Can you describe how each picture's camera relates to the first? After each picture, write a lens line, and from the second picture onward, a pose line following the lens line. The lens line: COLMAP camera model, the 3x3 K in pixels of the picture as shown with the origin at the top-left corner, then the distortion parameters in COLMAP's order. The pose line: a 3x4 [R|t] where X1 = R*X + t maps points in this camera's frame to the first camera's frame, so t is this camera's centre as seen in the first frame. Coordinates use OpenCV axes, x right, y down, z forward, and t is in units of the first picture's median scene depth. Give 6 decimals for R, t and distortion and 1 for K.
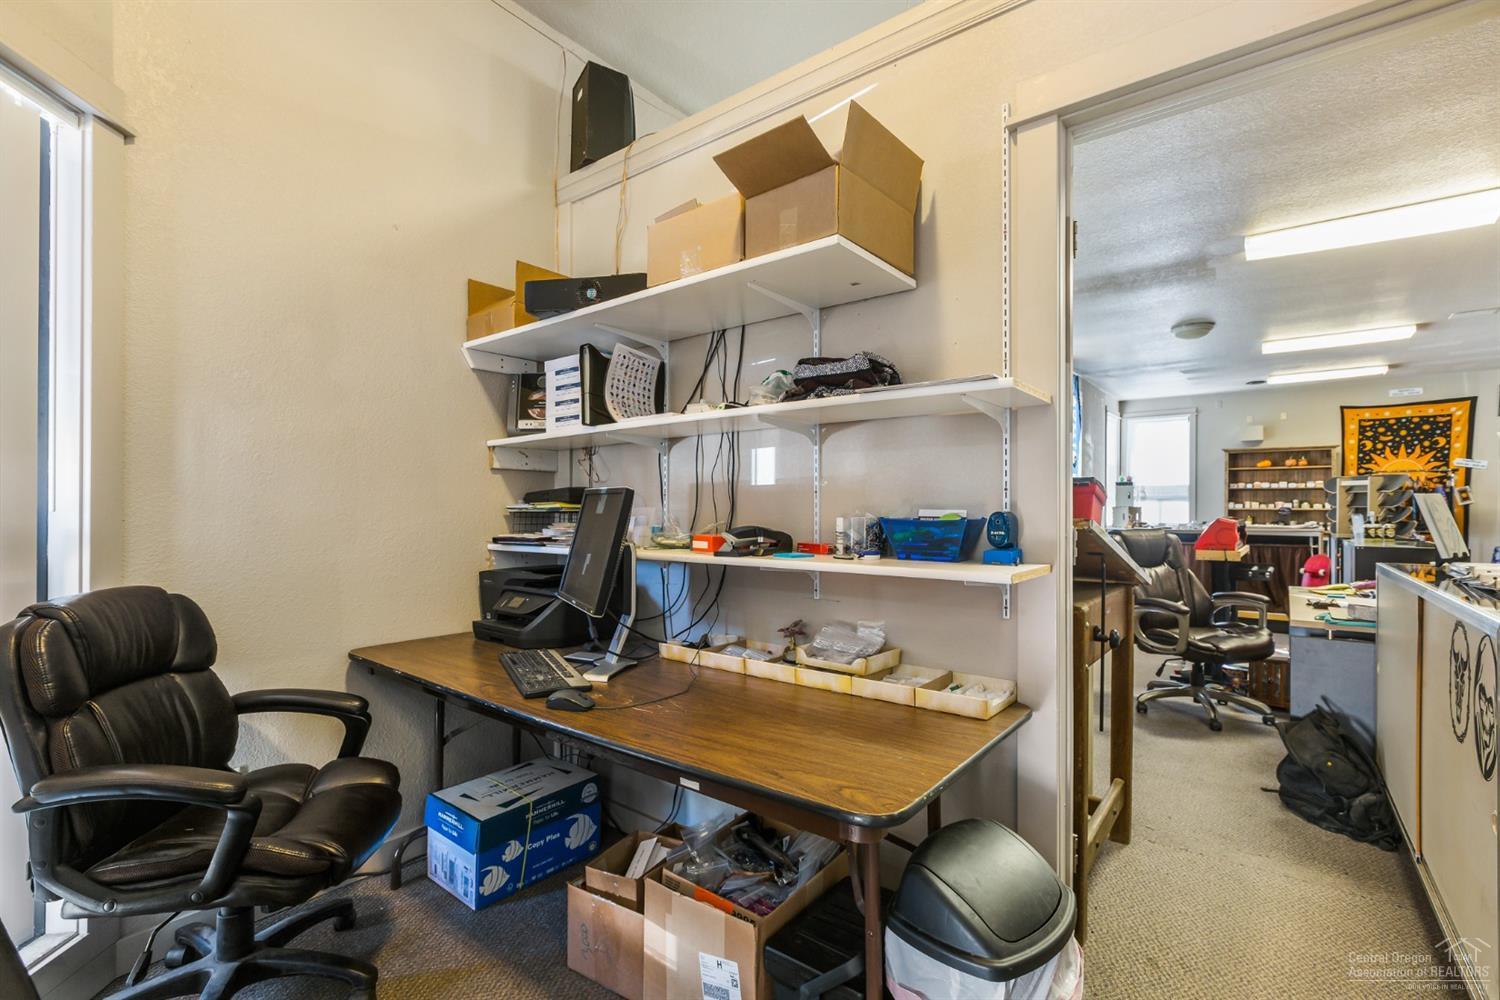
lens RADIAL K [[670.1, 0, 749.7], [0, 670.1, 507.0], [0, 0, 1]] dist [0.000208, -0.005103]
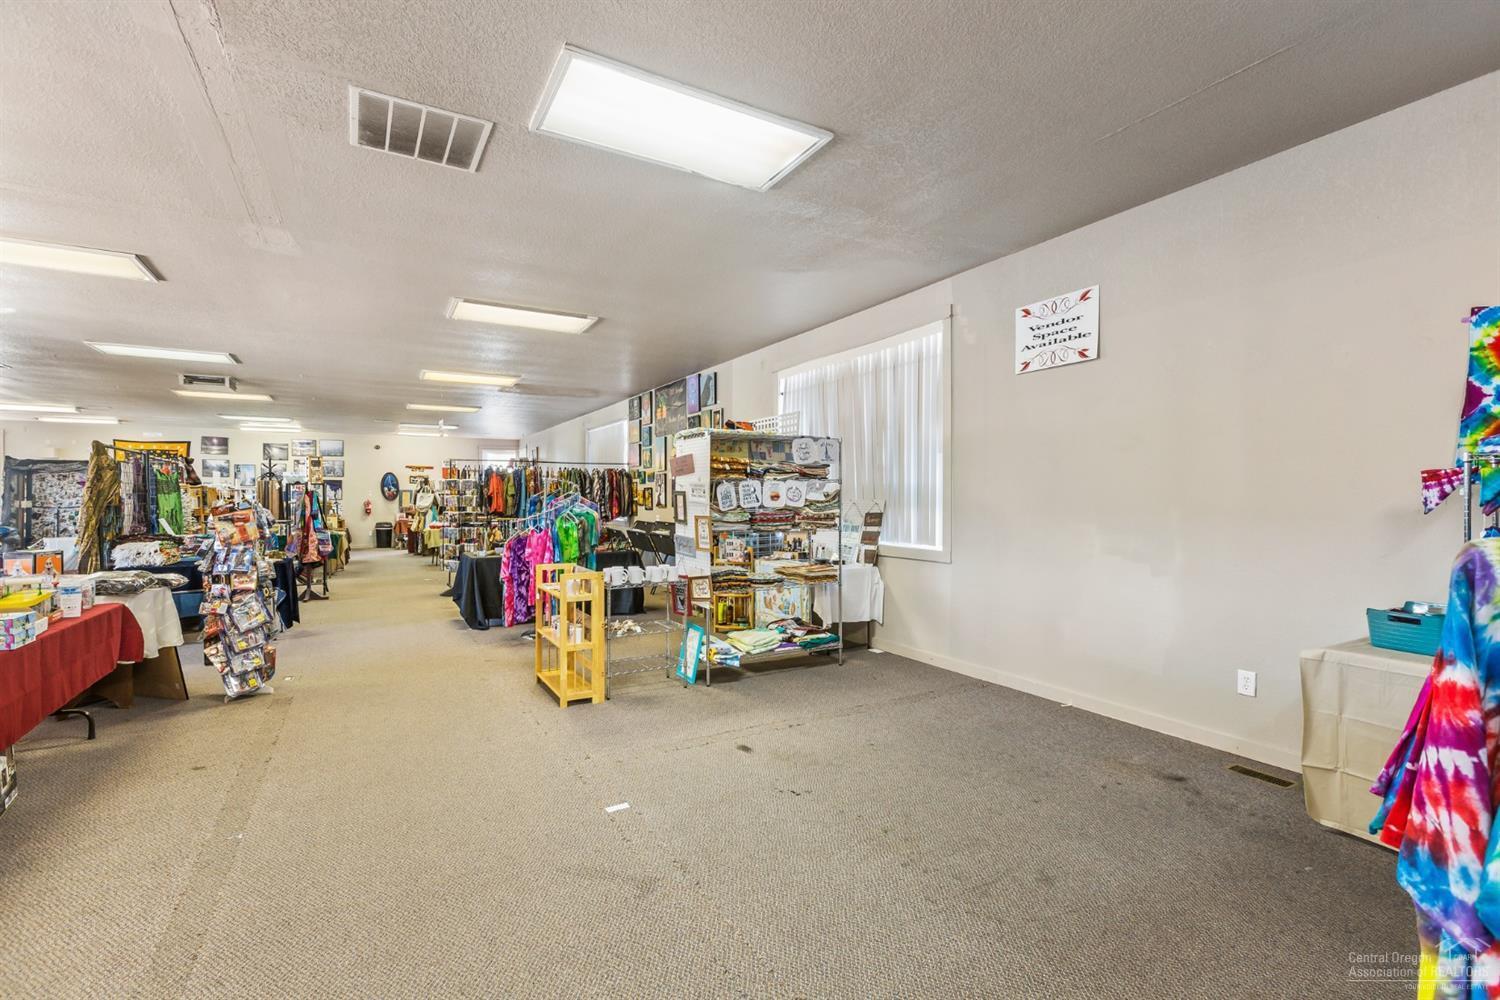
lens RADIAL K [[670.1, 0, 749.7], [0, 670.1, 507.0], [0, 0, 1]] dist [0.000208, -0.005103]
pose [[0.376577, -0.017306, 0.926224, -0.013795], [-0.000498, 0.999822, 0.018884, -0.023180], [-0.926385, -0.007573, 0.376501, -1.067231]]
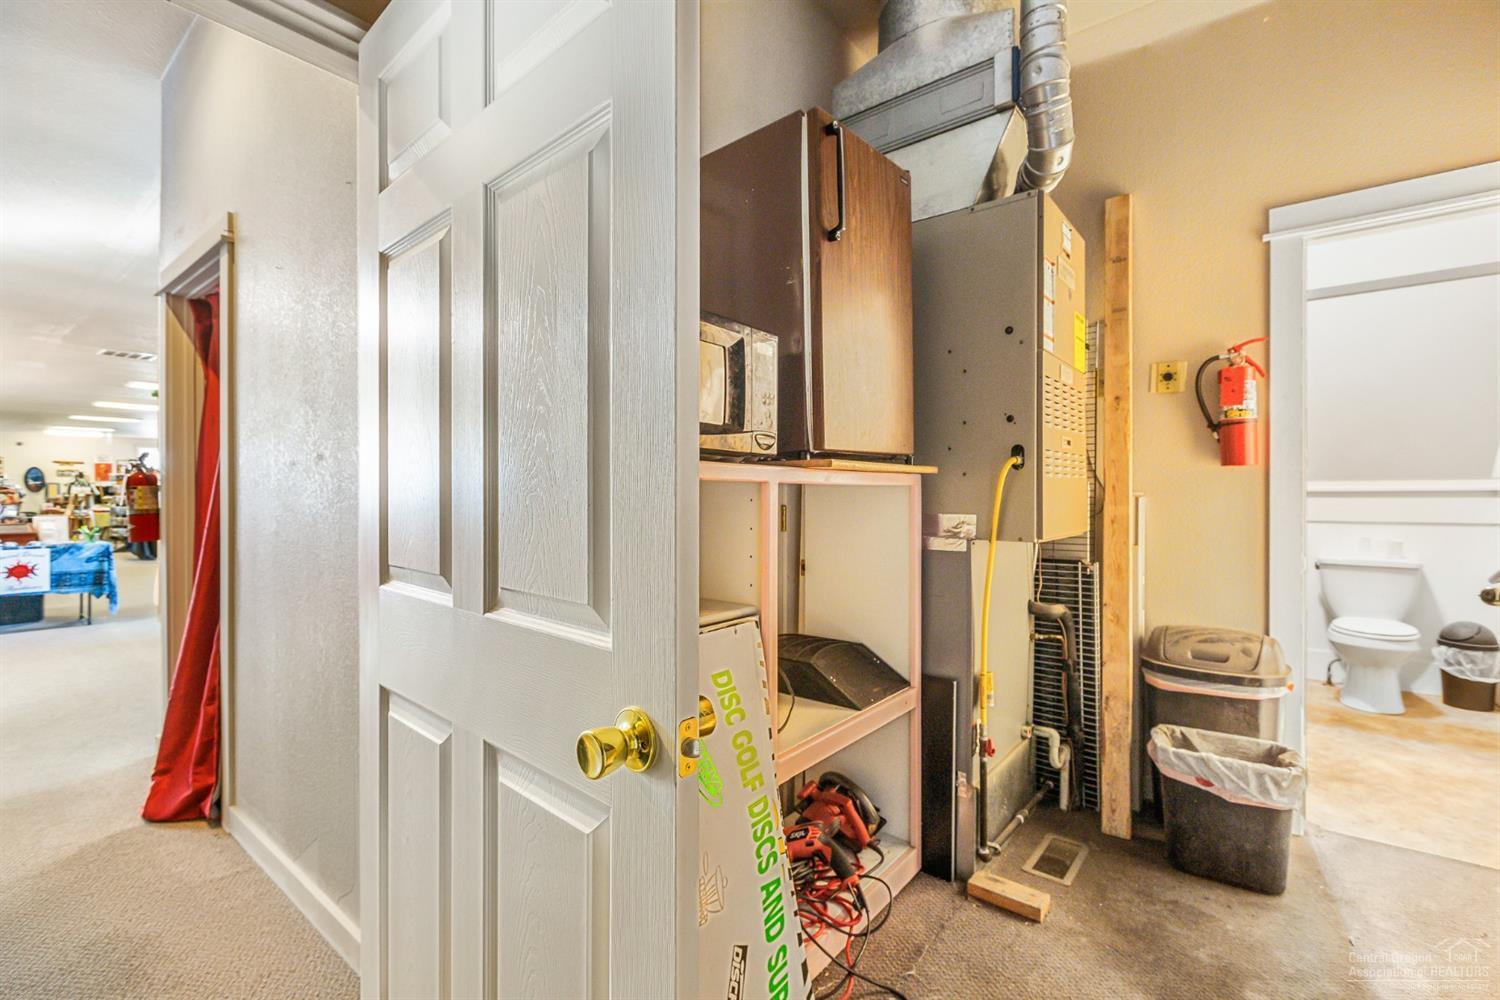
lens RADIAL K [[657.1, 0, 750.0], [0, 657.1, 500.0], [0, 0, 1]] dist [-0.000715, -0.000271]
pose [[0.009253, -0.009788, 0.999909, -0.725990], [-0.003689, 0.999945, 0.009823, -0.007439], [-0.999950, -0.003780, 0.009217, -1.714888]]
